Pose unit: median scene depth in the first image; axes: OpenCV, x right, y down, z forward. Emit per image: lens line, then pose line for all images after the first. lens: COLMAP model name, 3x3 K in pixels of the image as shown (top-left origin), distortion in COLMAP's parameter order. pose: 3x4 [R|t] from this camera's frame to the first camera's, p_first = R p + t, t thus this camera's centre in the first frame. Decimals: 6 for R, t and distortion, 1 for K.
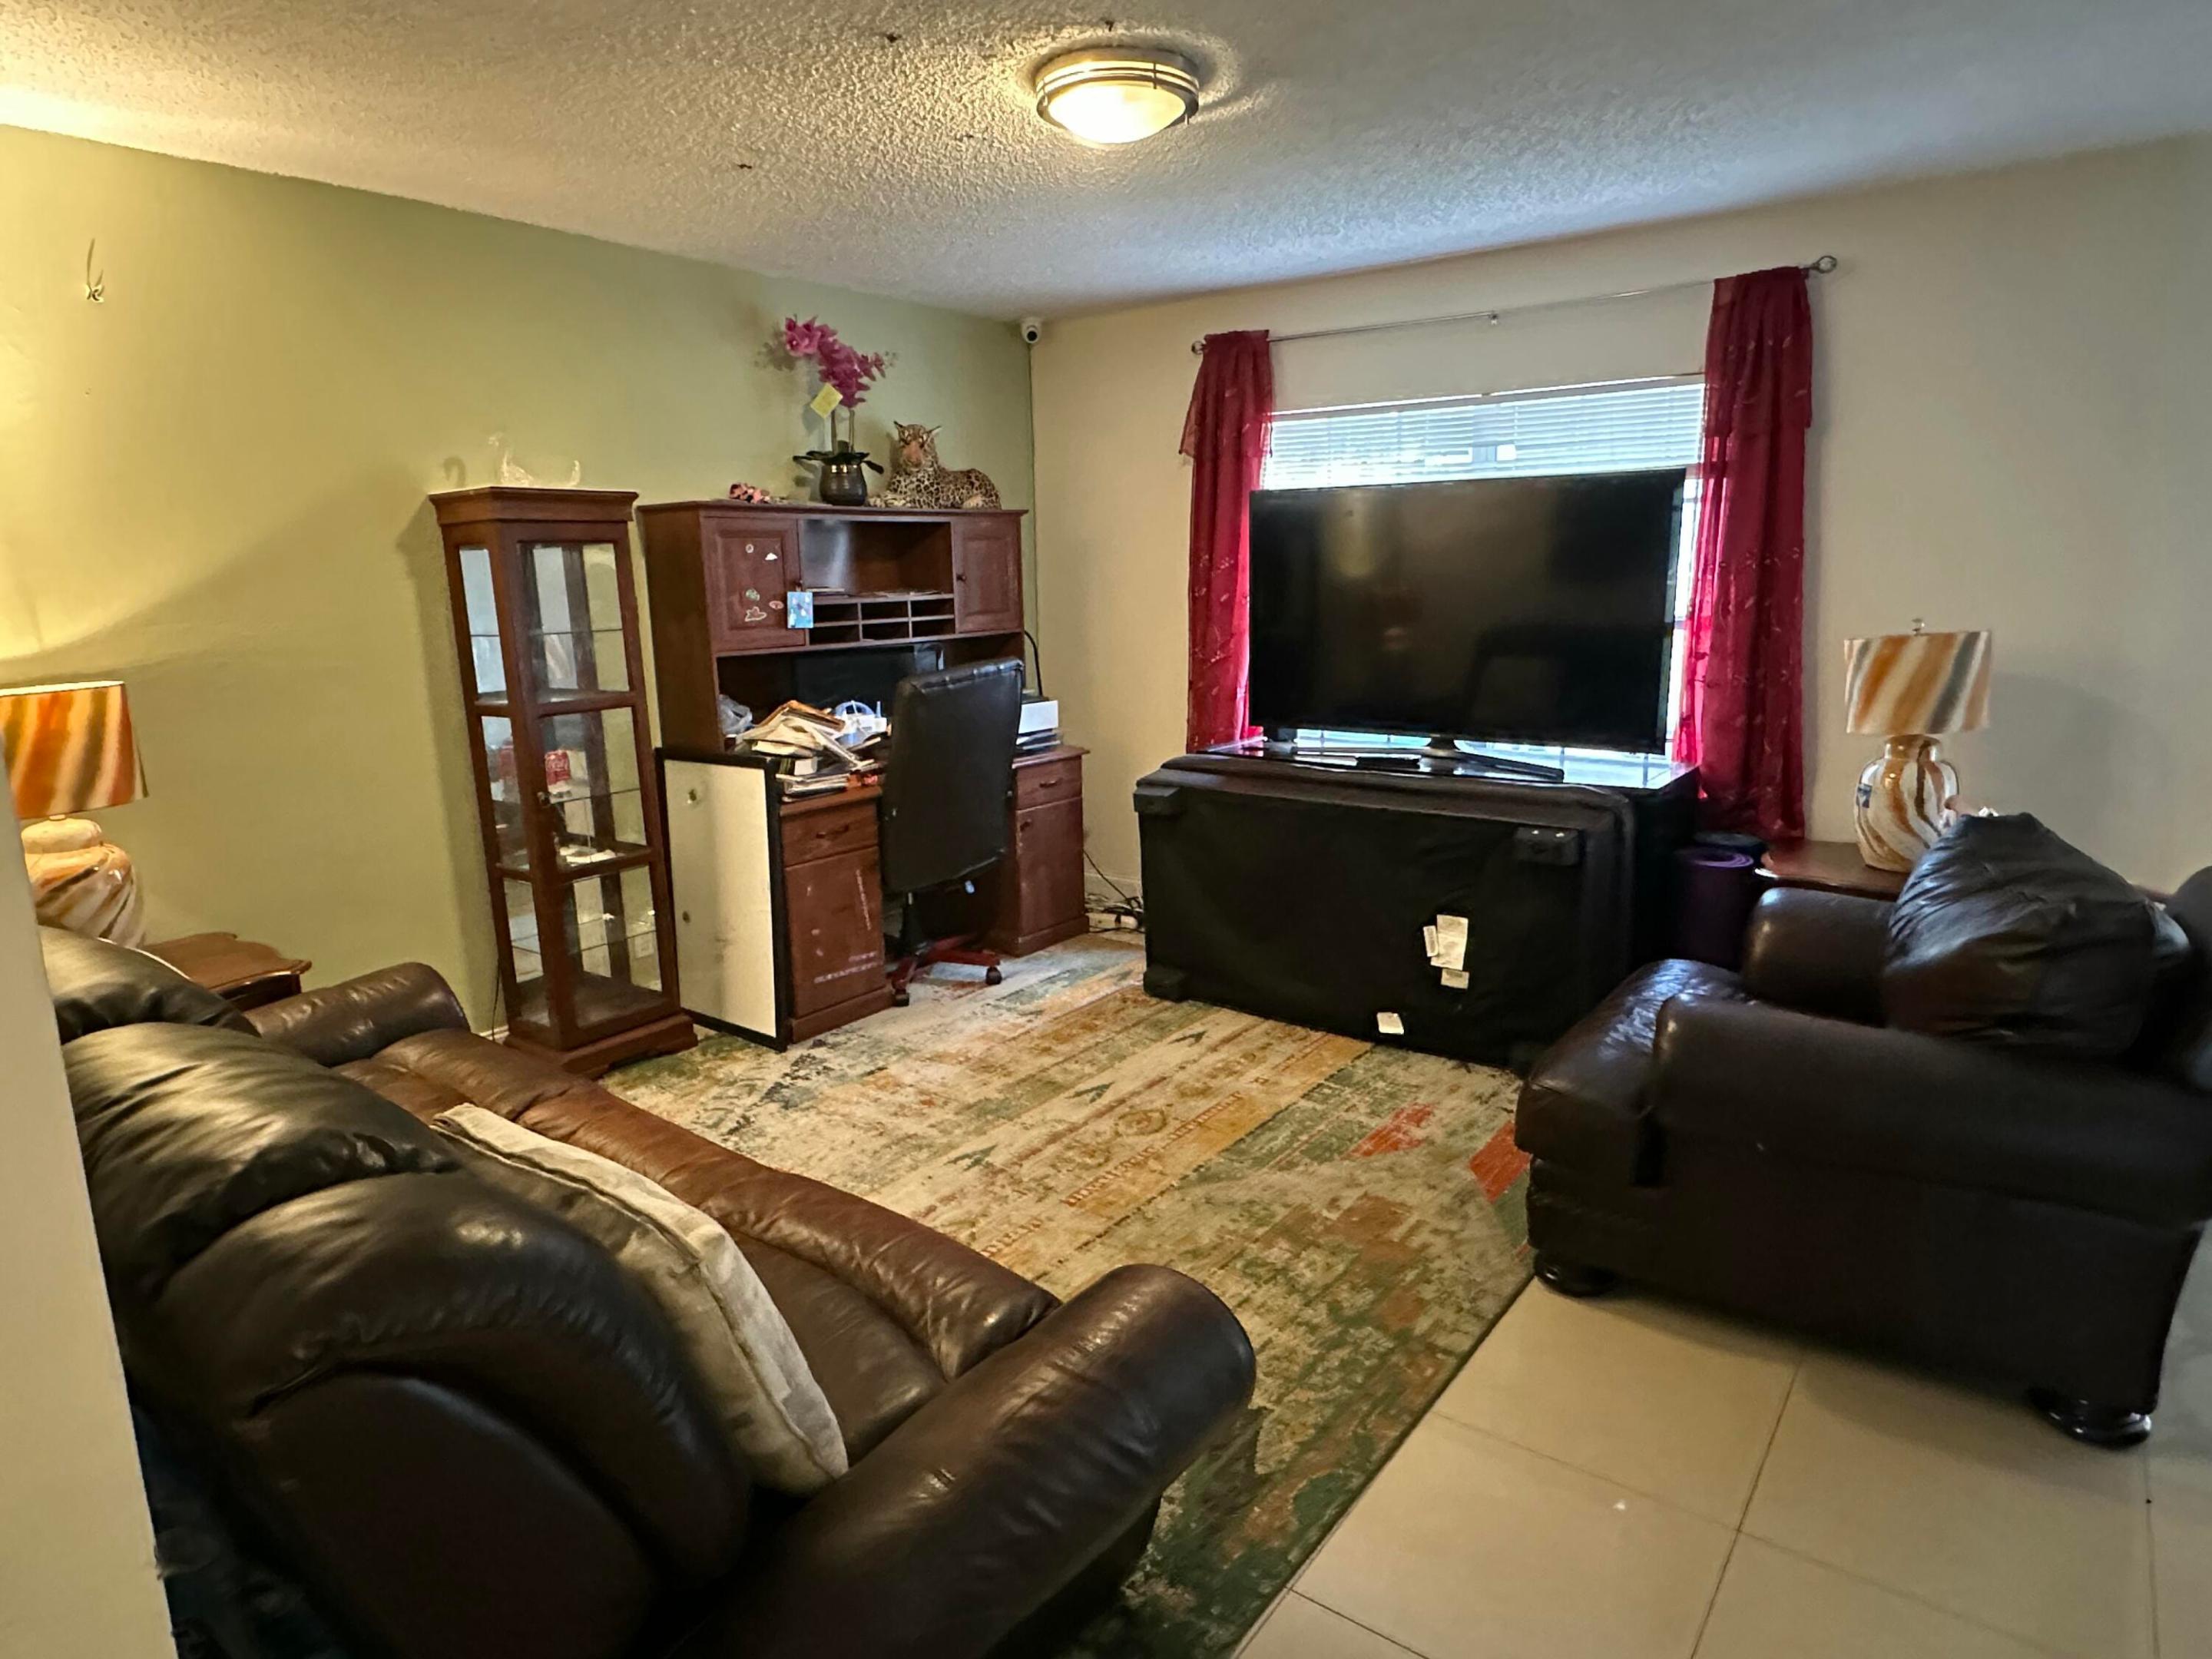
lens RADIAL K [[1290.2, 0, 1101.8], [0, 1290.2, 836.0], [0, 0, 1]] dist [0.000588, -0.002393]
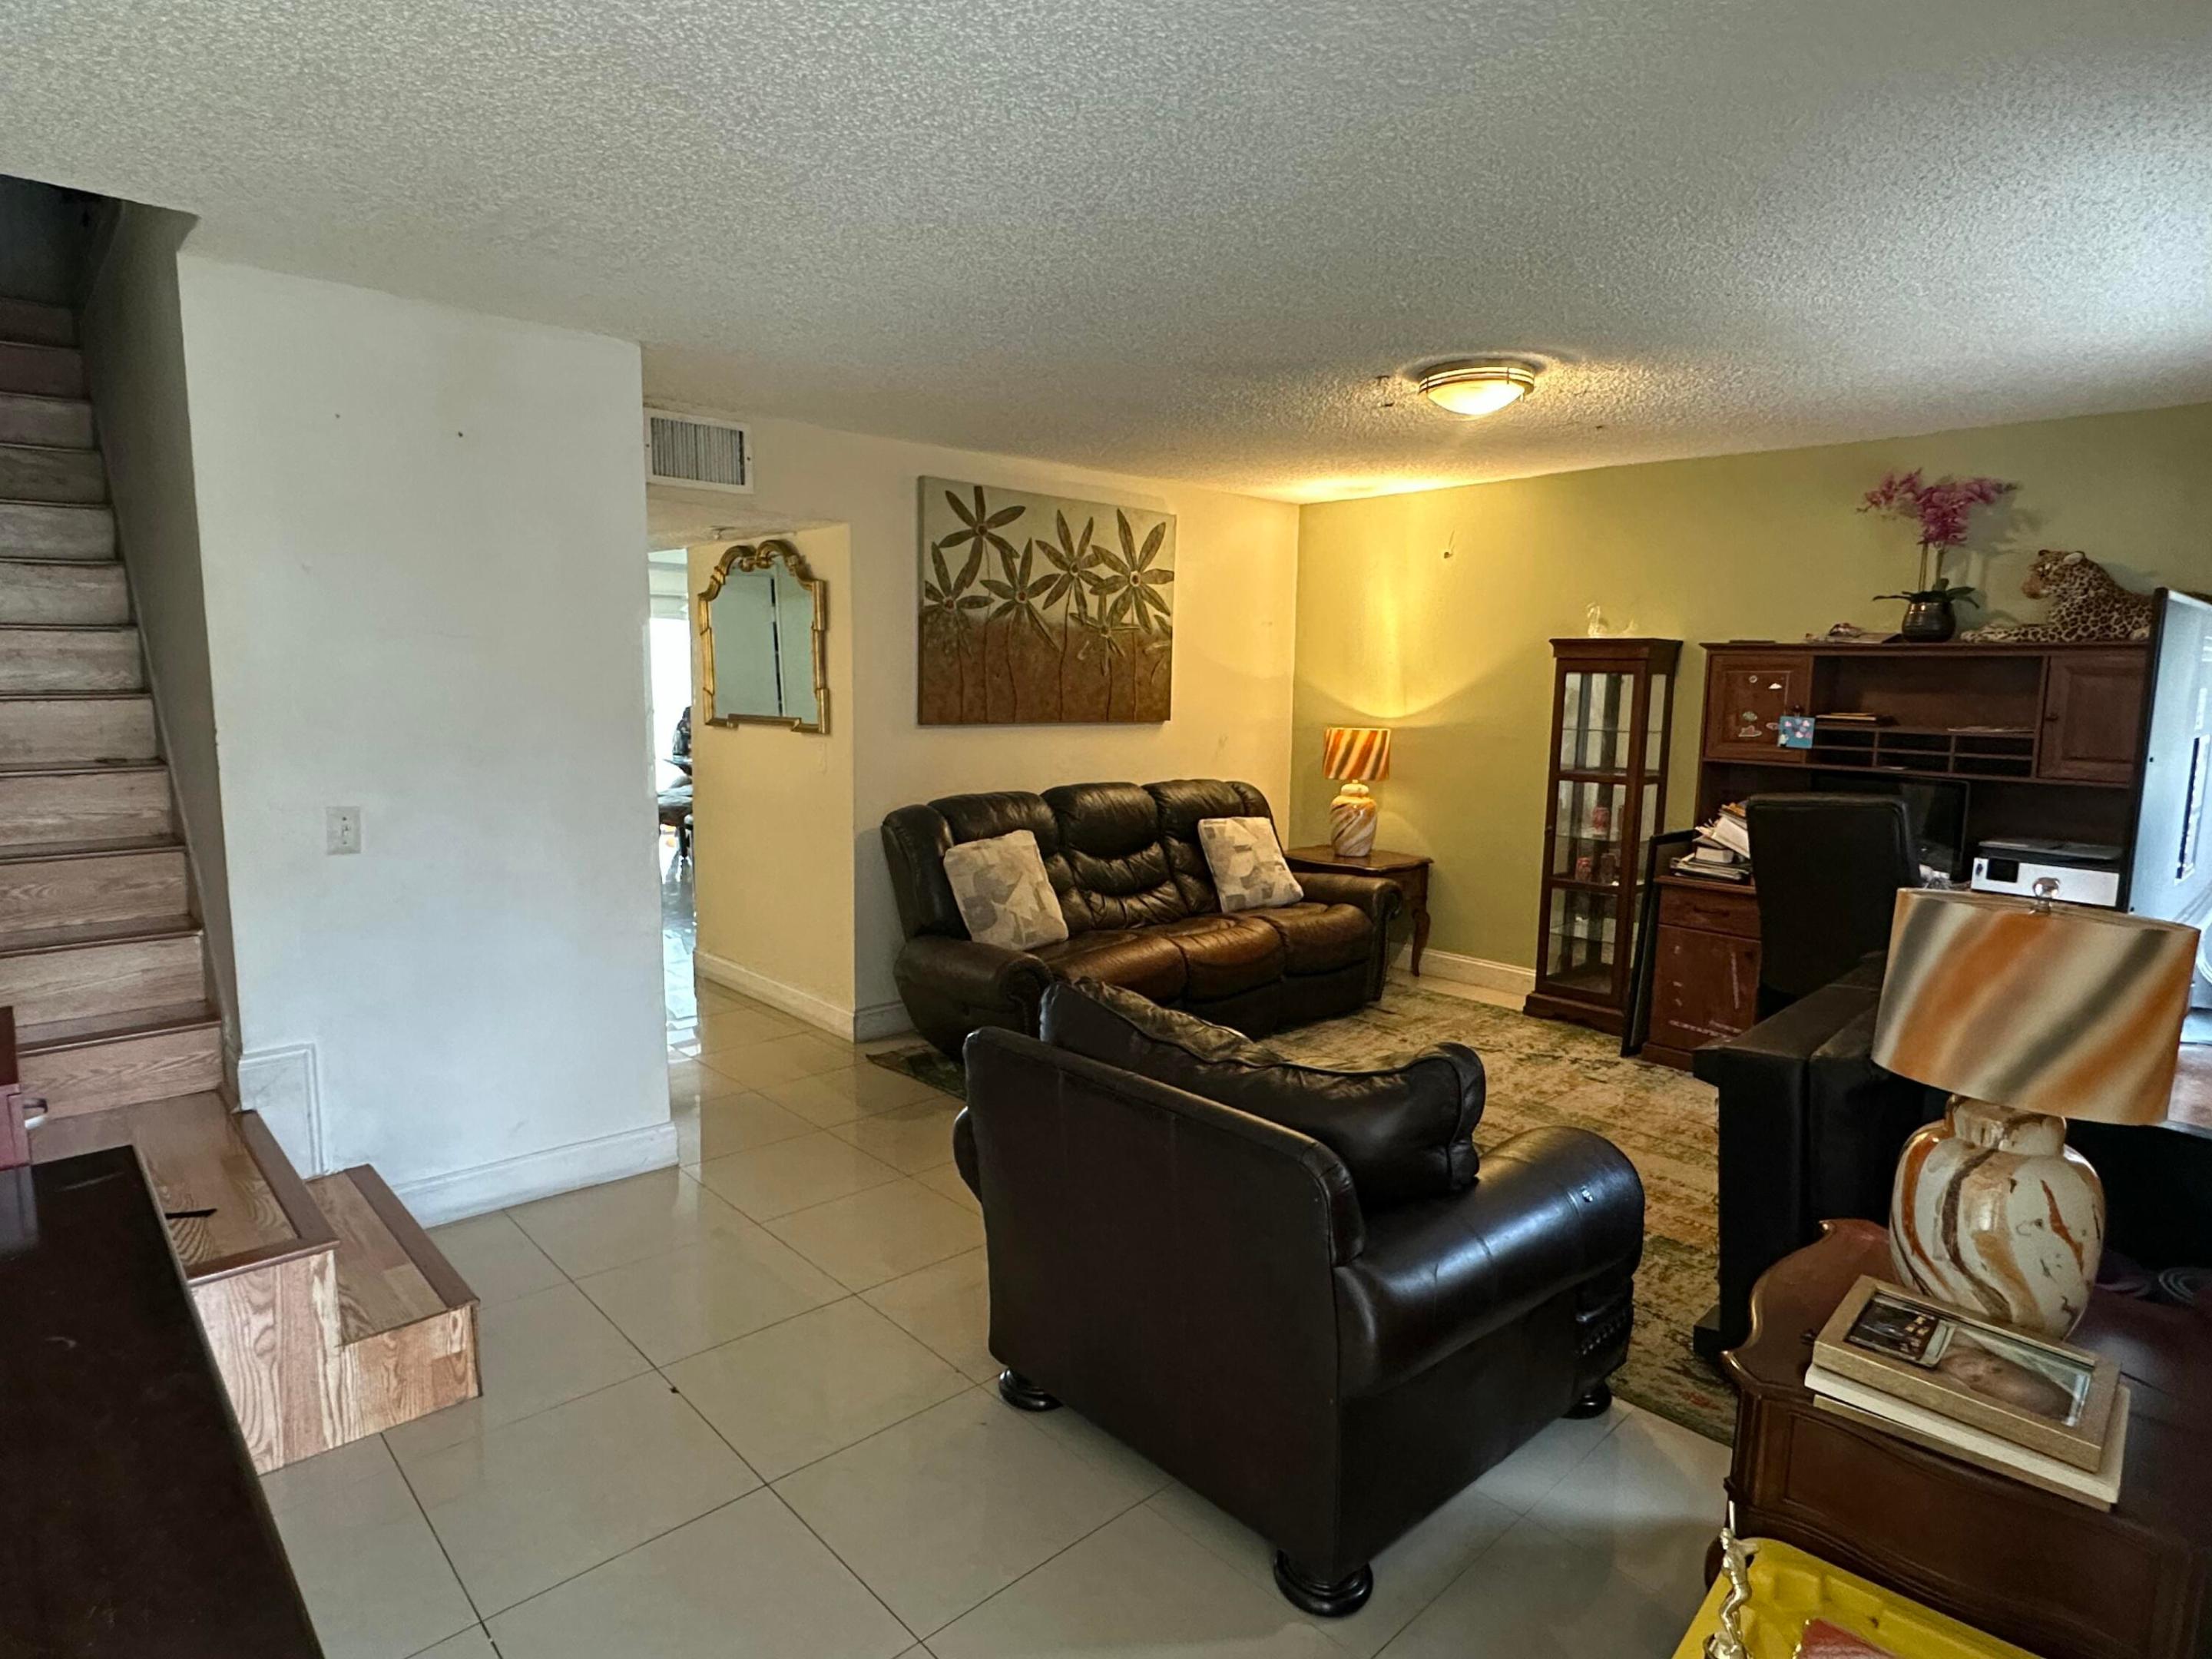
lens RADIAL K [[1206.0, 0, 1107.5], [0, 1206.0, 838.9], [0, 0, 1]] dist [-0.003063, -0.001297]
pose [[-0.161940, 0.157111, -0.974213, 0.979635], [-0.215011, 0.957907, 0.190222, -0.162763], [0.963092, 0.240271, -0.121343, 0.581104]]
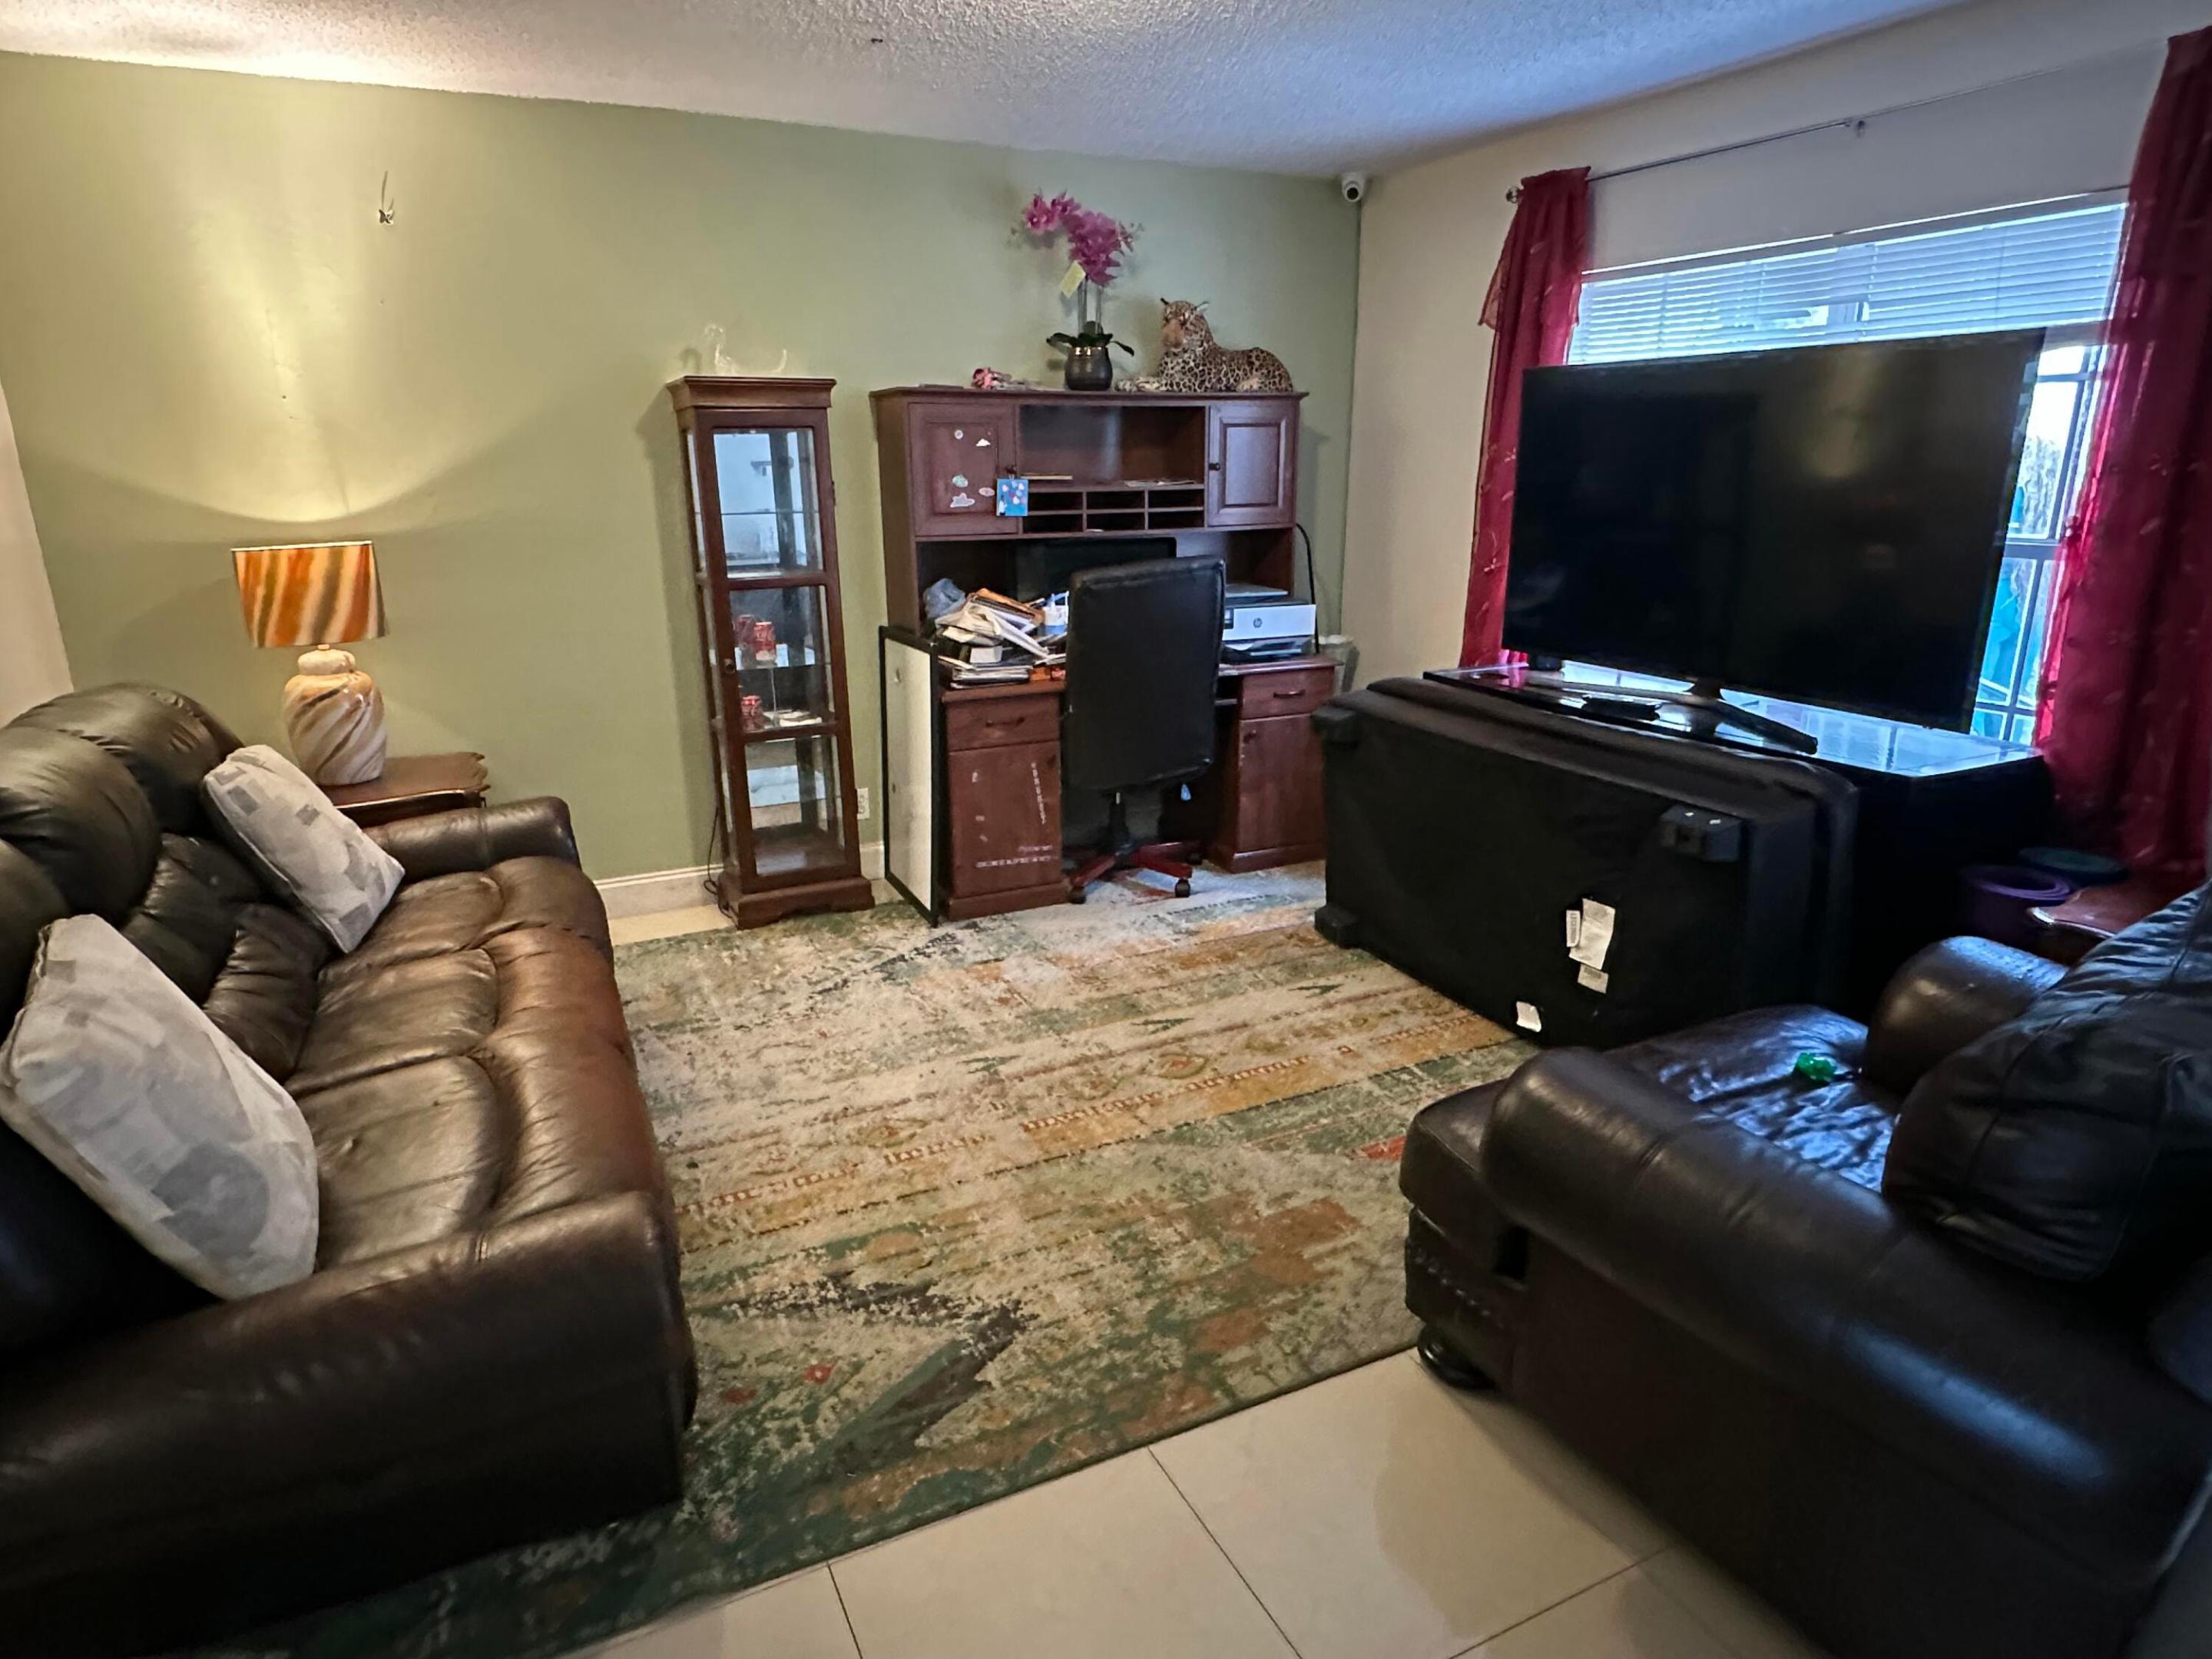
lens RADIAL K [[1290.2, 0, 1101.8], [0, 1290.2, 836.0], [0, 0, 1]] dist [0.000588, -0.002393]
pose [[0.894782, 0.140069, -0.423965, 0.301601], [-0.103394, 0.988712, 0.108435, -0.032544], [0.434368, -0.053190, 0.899164, 0.121418]]
